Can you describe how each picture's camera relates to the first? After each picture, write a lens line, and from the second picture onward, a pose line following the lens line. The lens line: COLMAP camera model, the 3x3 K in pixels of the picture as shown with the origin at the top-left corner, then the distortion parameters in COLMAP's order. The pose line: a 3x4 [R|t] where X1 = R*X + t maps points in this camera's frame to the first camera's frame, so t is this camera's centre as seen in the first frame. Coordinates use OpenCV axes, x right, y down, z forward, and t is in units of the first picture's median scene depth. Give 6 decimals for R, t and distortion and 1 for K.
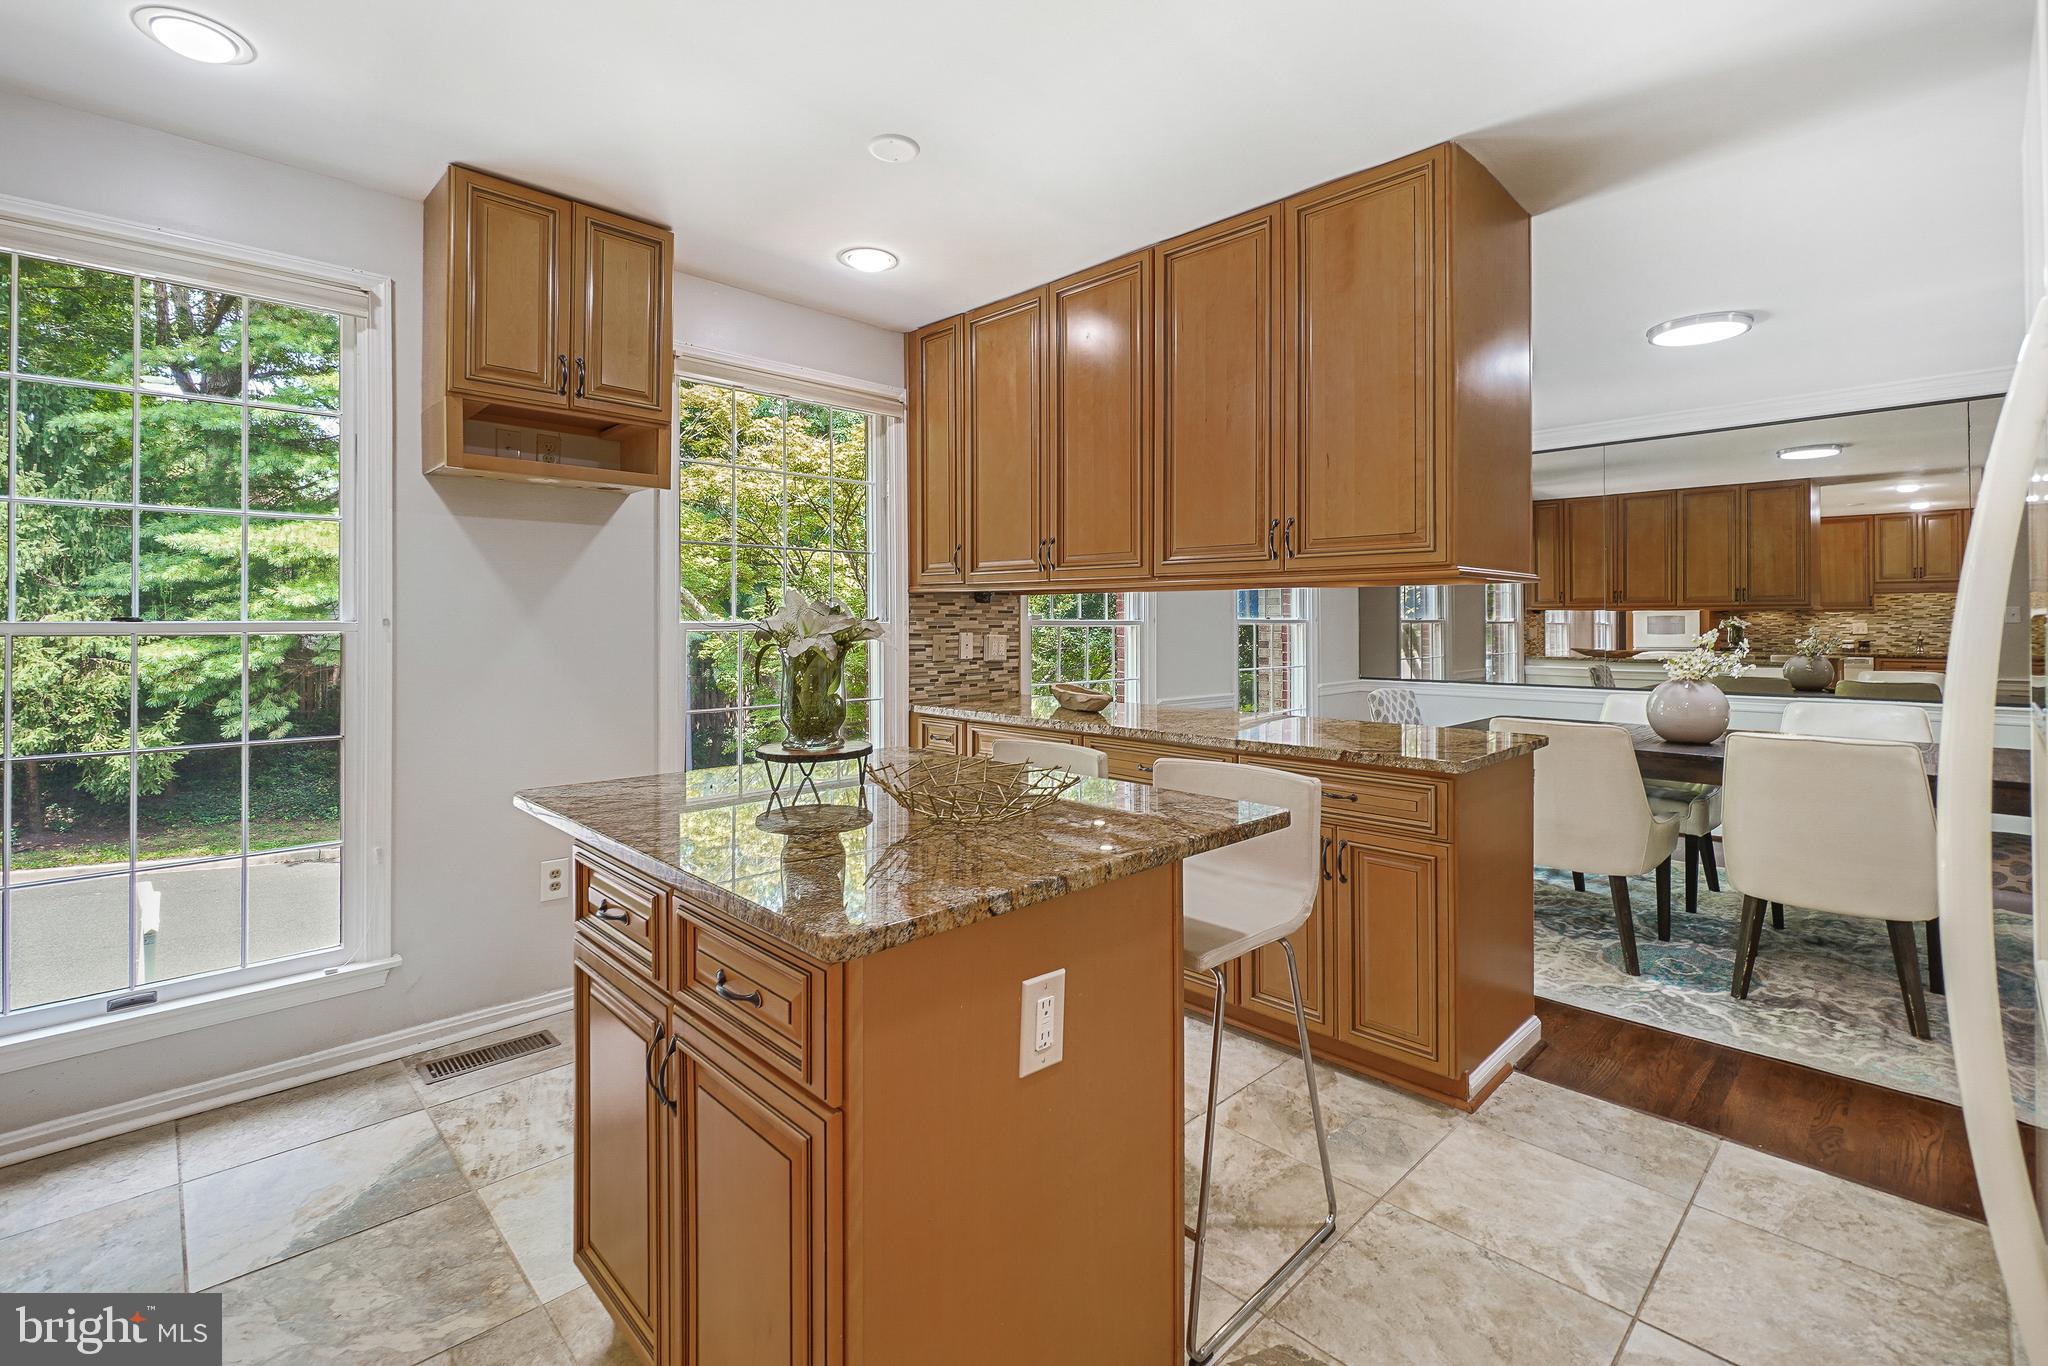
lens RADIAL K [[893.0, 0, 1021.9], [0, 893.0, 626.4], [0, 0, 1]] dist [-0.006070, -0.000925]
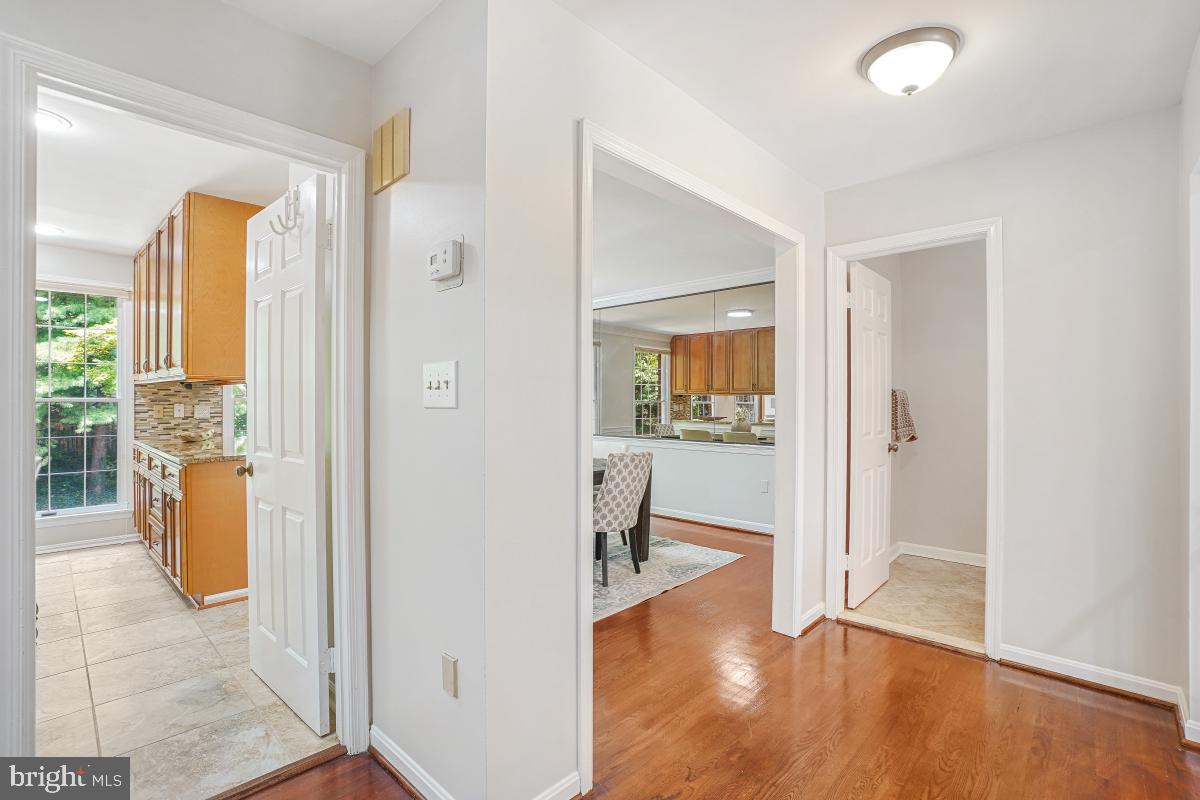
lens RADIAL K [[538.6, 0, 572.7], [0, 538.6, 401.5], [0, 0, 1]] dist [-0.017895, -0.000285]
pose [[0.999908, 0.005840, 0.012259, 1.301275], [-0.005781, 0.999971, -0.004892, 0.002851], [-0.012287, 0.004821, 0.999913, -0.358861]]
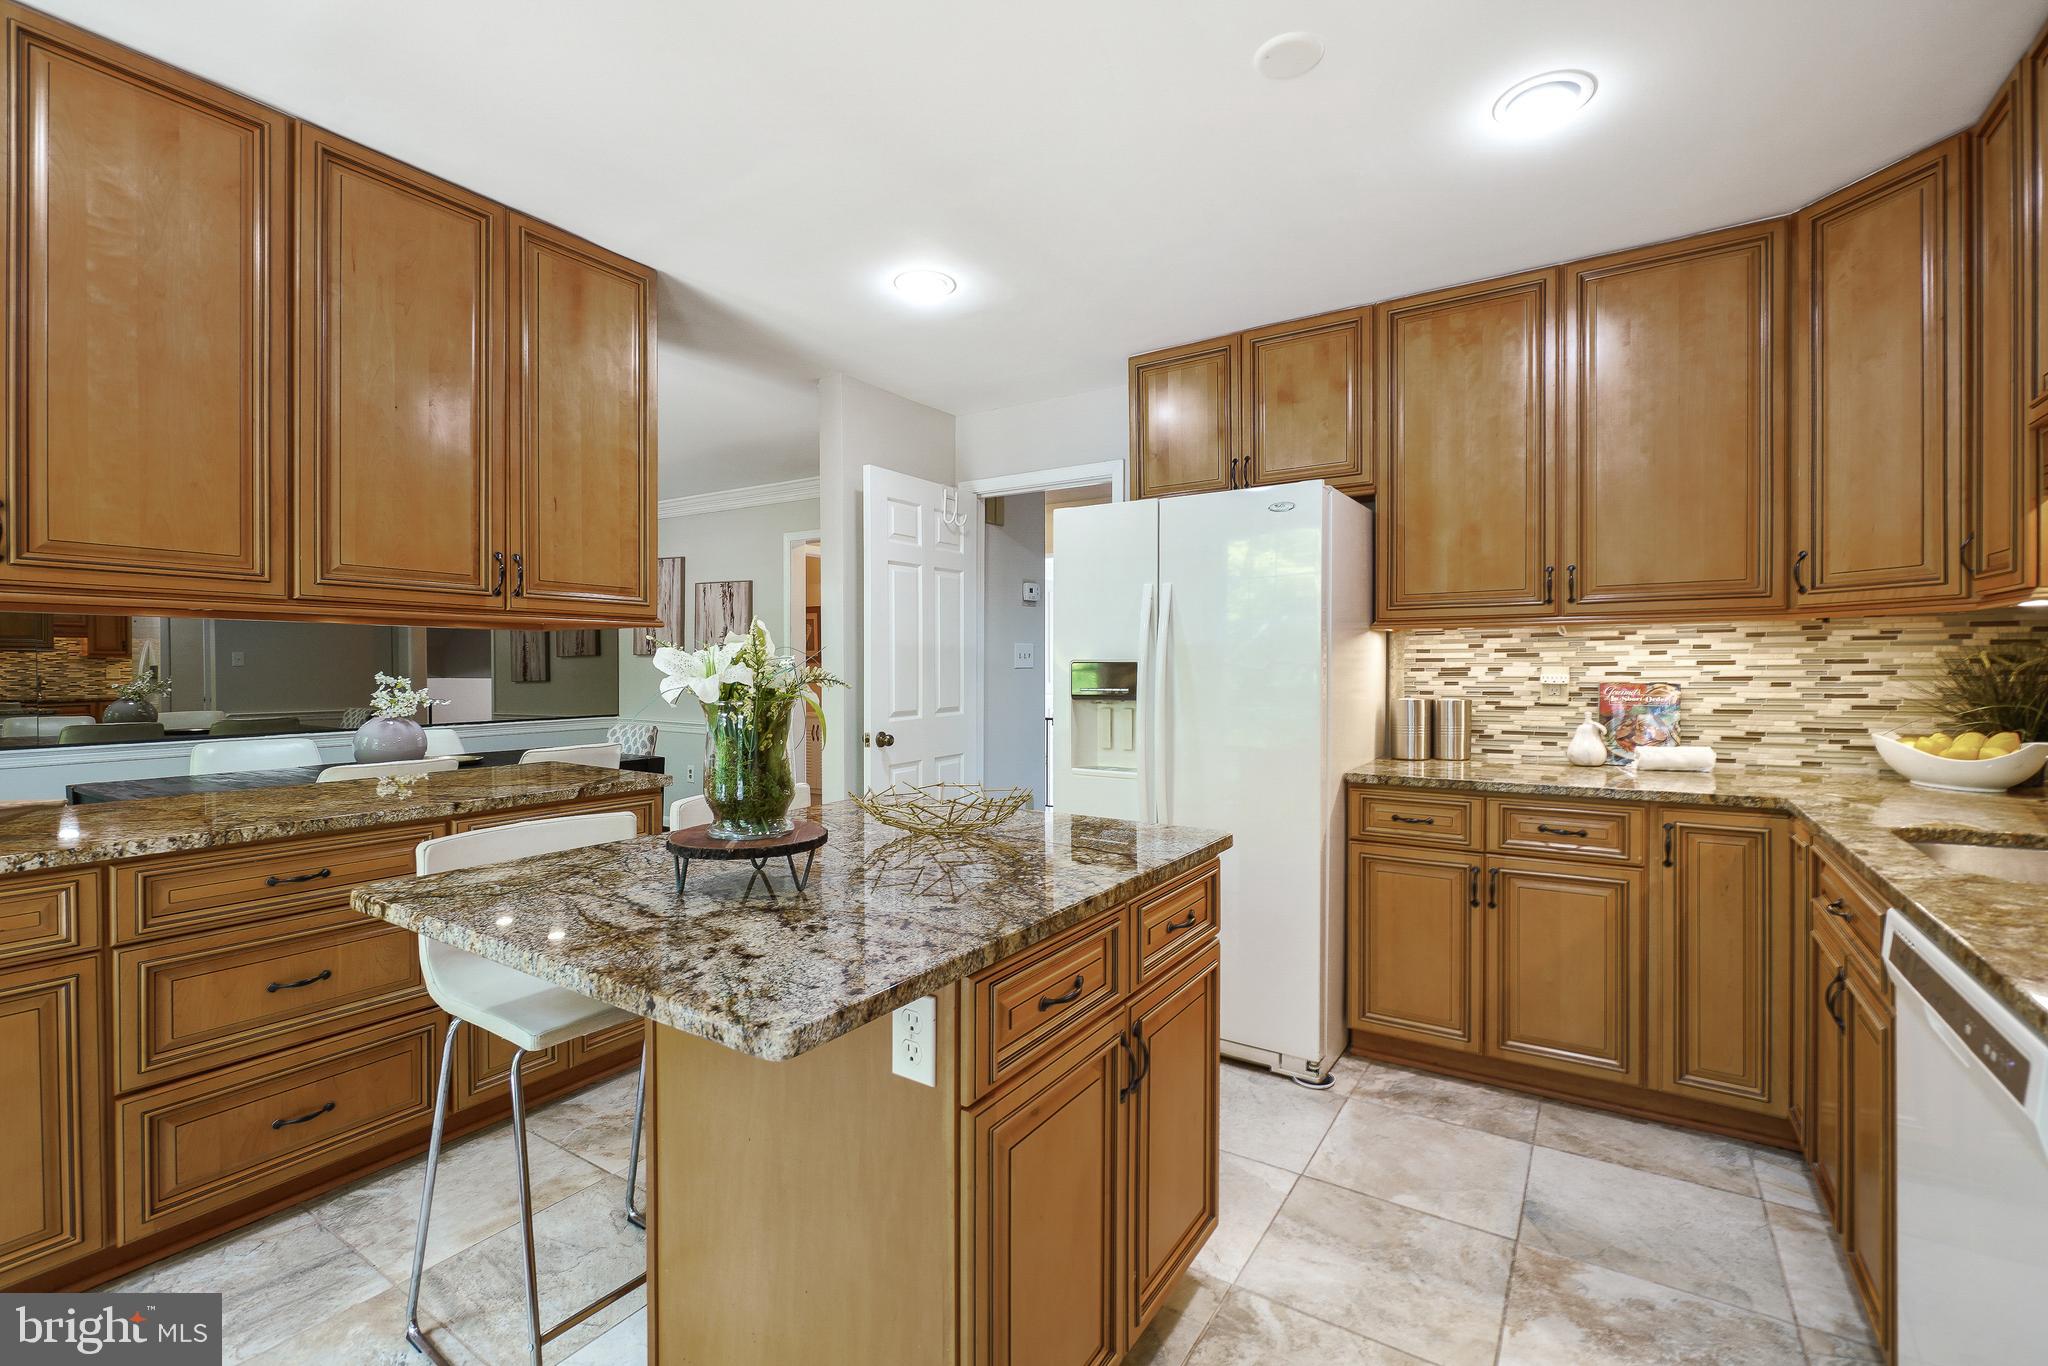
lens RADIAL K [[893.0, 0, 1032.6], [0, 893.0, 680.1], [0, 0, 1]] dist [-0.006070, -0.000925]
pose [[-0.220140, -0.017633, 0.975309, -0.725903], [0.005514, 0.999798, 0.019320, -0.003991], [-0.975453, 0.009631, -0.219998, 0.670405]]
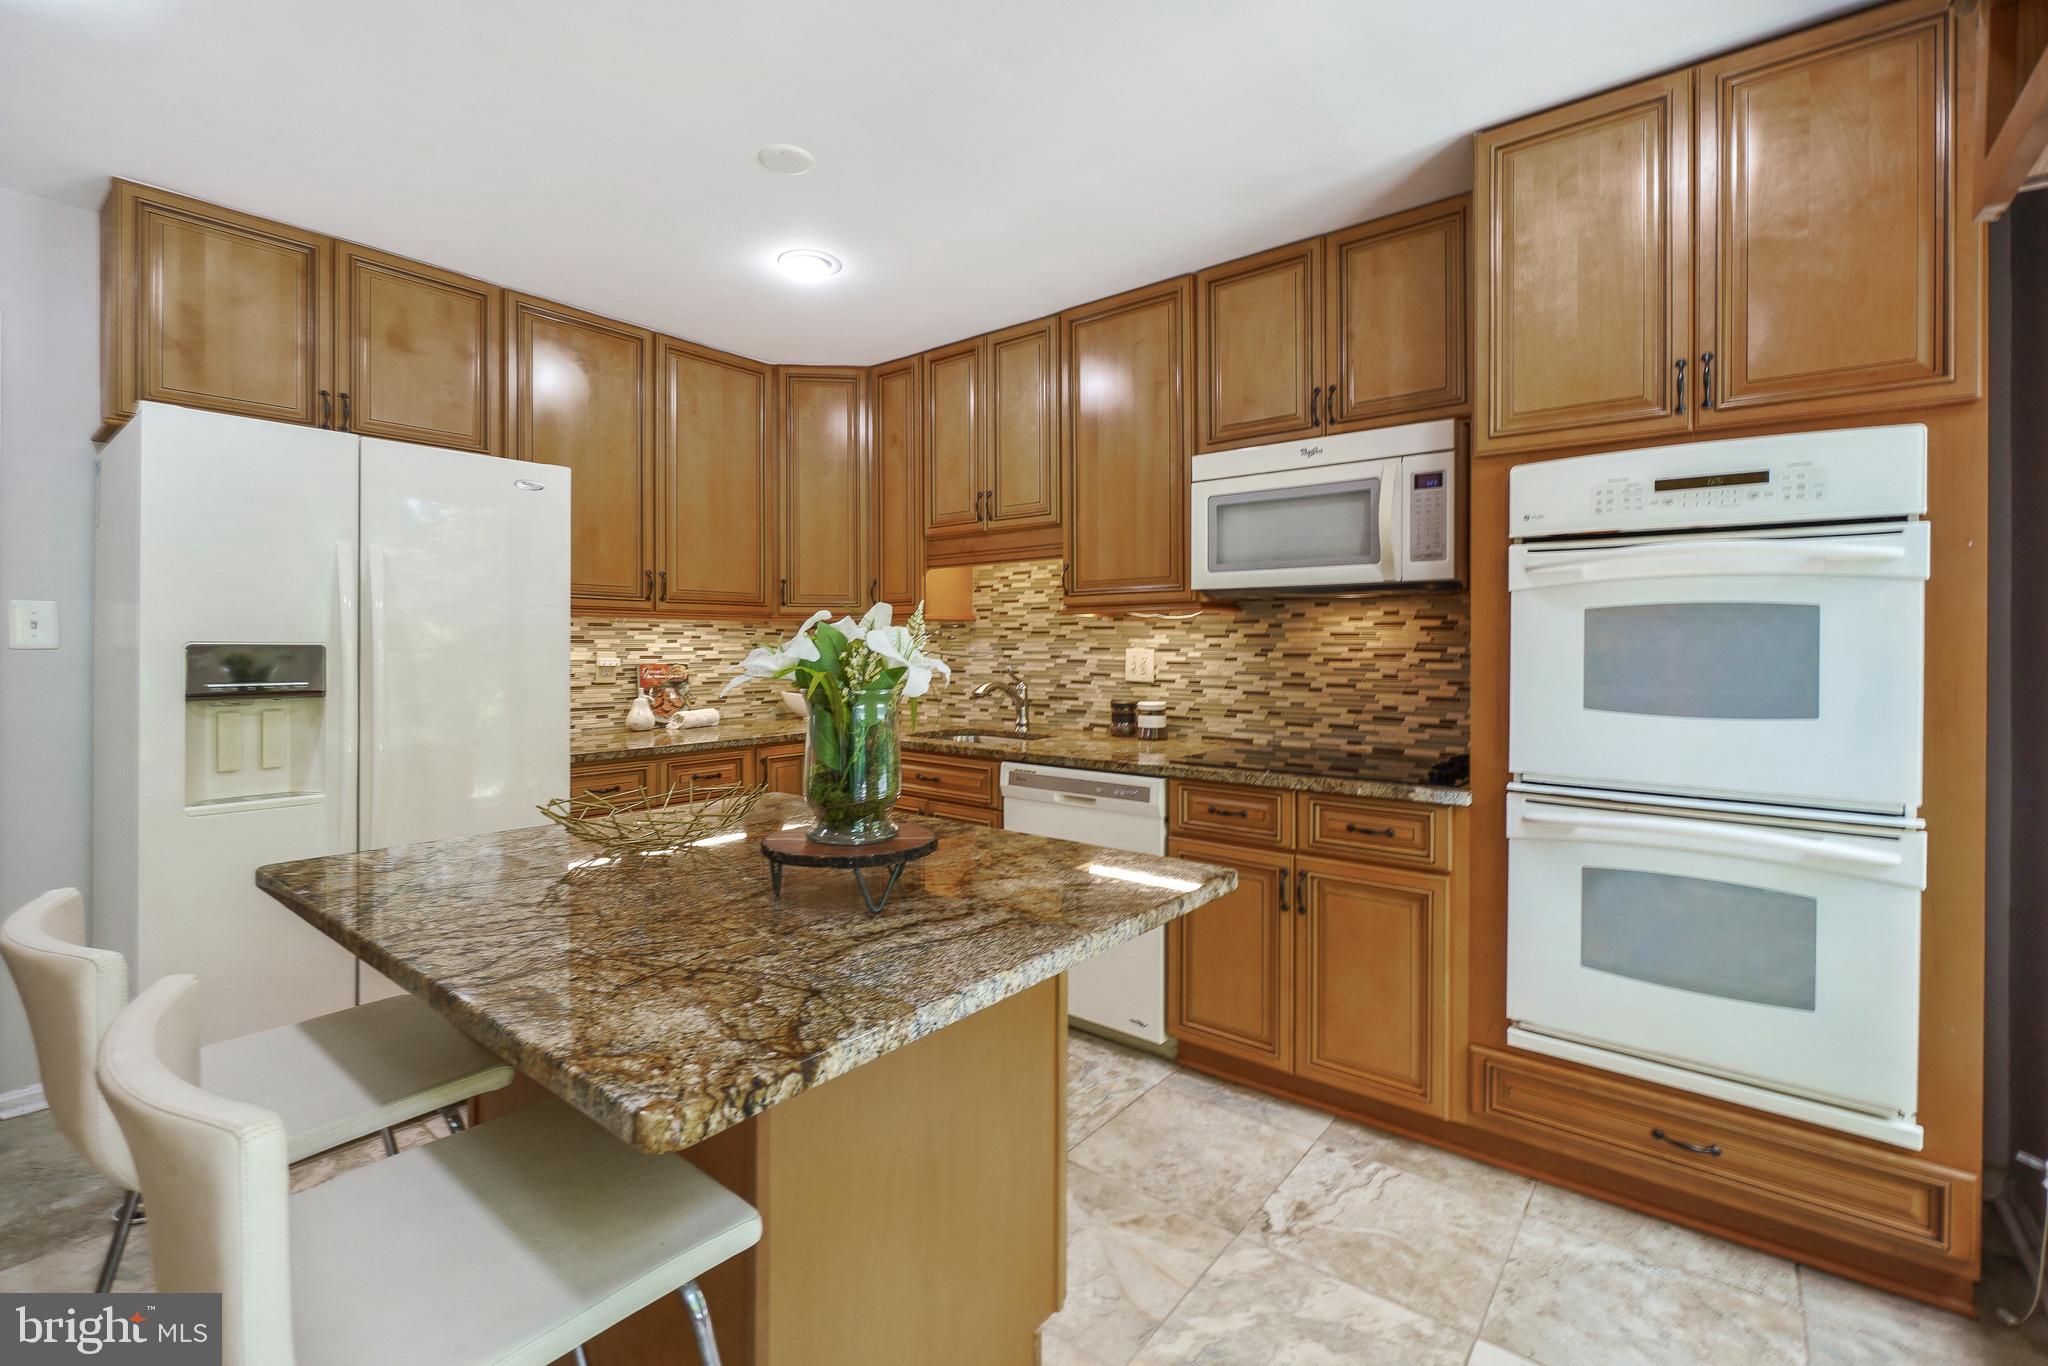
lens RADIAL K [[893.0, 0, 1003.2], [0, 893.0, 653.0], [0, 0, 1]] dist [-0.006070, -0.000925]
pose [[-0.993327, -0.001799, -0.115320, -0.193585], [-0.002604, 0.999973, 0.006835, -0.004450], [0.115304, 0.007089, -0.993305, 1.203478]]
